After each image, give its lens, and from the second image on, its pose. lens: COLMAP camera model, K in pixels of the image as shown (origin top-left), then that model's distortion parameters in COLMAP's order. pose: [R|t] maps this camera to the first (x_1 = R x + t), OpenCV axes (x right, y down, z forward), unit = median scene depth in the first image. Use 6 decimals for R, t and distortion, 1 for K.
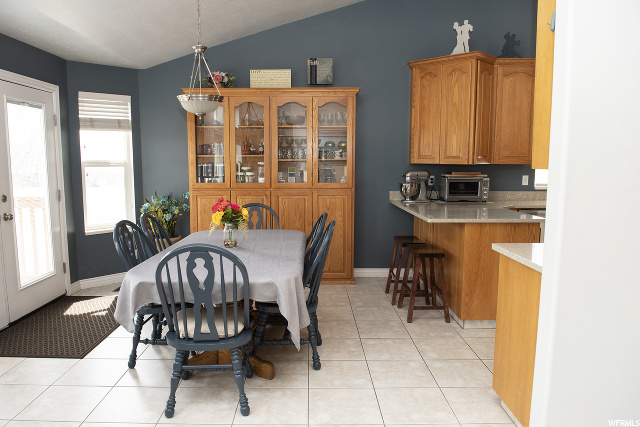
lens RADIAL K [[446.6, 0, 318.4], [0, 446.6, 213.1], [0, 0, 1]] dist [-0.023105, -0.006139]
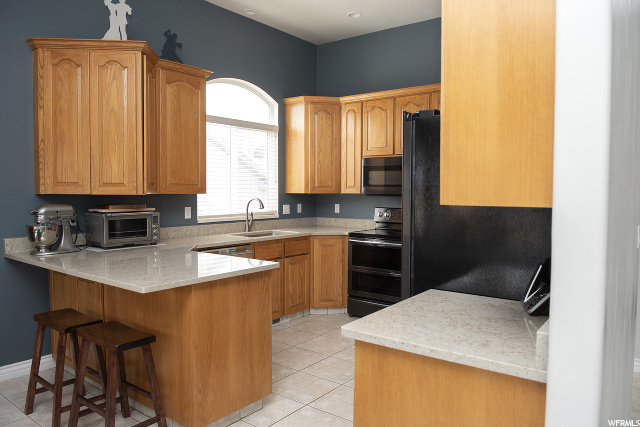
lens RADIAL K [[457.8, 0, 318.7], [0, 457.8, 215.0], [0, 0, 1]] dist [-0.046933, -0.005264]
pose [[0.624228, -0.042510, 0.780085, -0.052067], [0.087797, 0.996010, -0.015979, -0.037291], [-0.776293, 0.078464, 0.625469, 0.299689]]
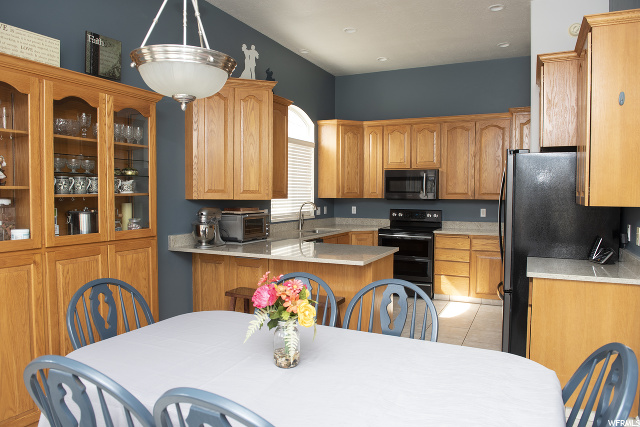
lens RADIAL K [[446.6, 0, 320.3], [0, 446.6, 211.0], [0, 0, 1]] dist [-0.023105, -0.006139]
pose [[0.451120, -0.035132, 0.891772, -0.425109], [0.099792, 0.994944, -0.011285, -0.061287], [-0.886867, 0.094083, 0.452345, 0.459418]]
